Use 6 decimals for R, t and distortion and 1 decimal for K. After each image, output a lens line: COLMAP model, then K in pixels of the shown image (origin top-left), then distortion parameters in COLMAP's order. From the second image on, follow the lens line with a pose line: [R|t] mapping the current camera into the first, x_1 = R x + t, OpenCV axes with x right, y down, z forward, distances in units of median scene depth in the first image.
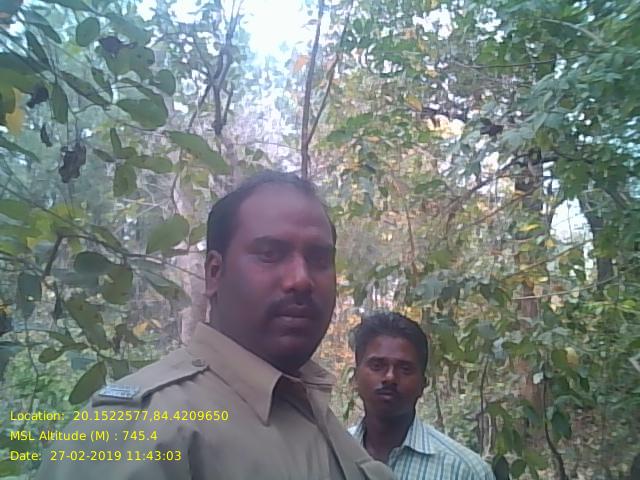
lens RADIAL K [[524.4, 0, 320.3], [0, 524.4, 252.2], [0, 0, 1]] dist [0.108906, -0.195539]
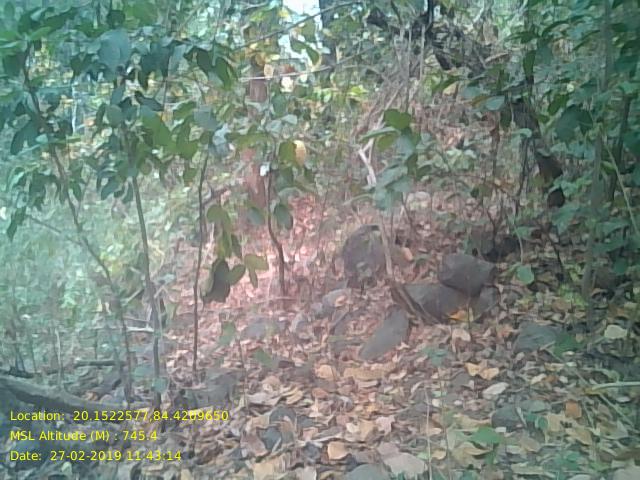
lens RADIAL K [[523.2, 0, 328.4], [0, 523.2, 240.9], [0, 0, 1]] dist [0.015221, 0.002696]
pose [[0.874949, -0.093489, 0.475105, 0.066836], [-0.090287, 0.932479, 0.349759, 0.024406], [-0.475724, -0.348917, 0.807430, 0.176303]]
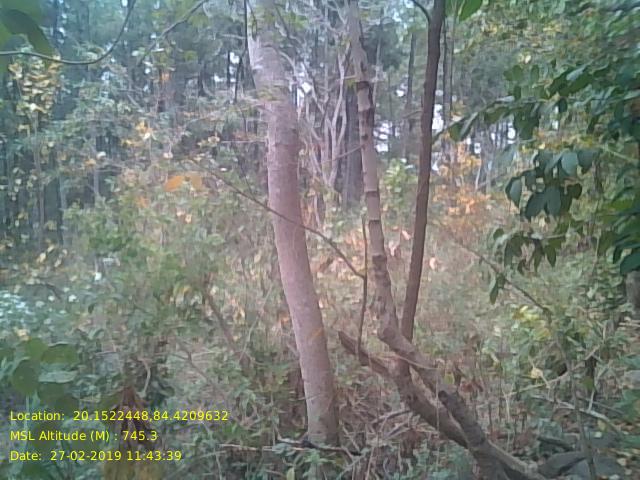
lens RADIAL K [[523.2, 0, 328.4], [0, 523.2, 240.9], [0, 0, 1]] dist [0.015221, 0.002696]
pose [[0.981822, 0.013495, -0.189322, -0.031825], [0.038631, 0.962382, 0.268940, 0.028539], [0.185830, -0.271365, 0.944367, 0.239098]]
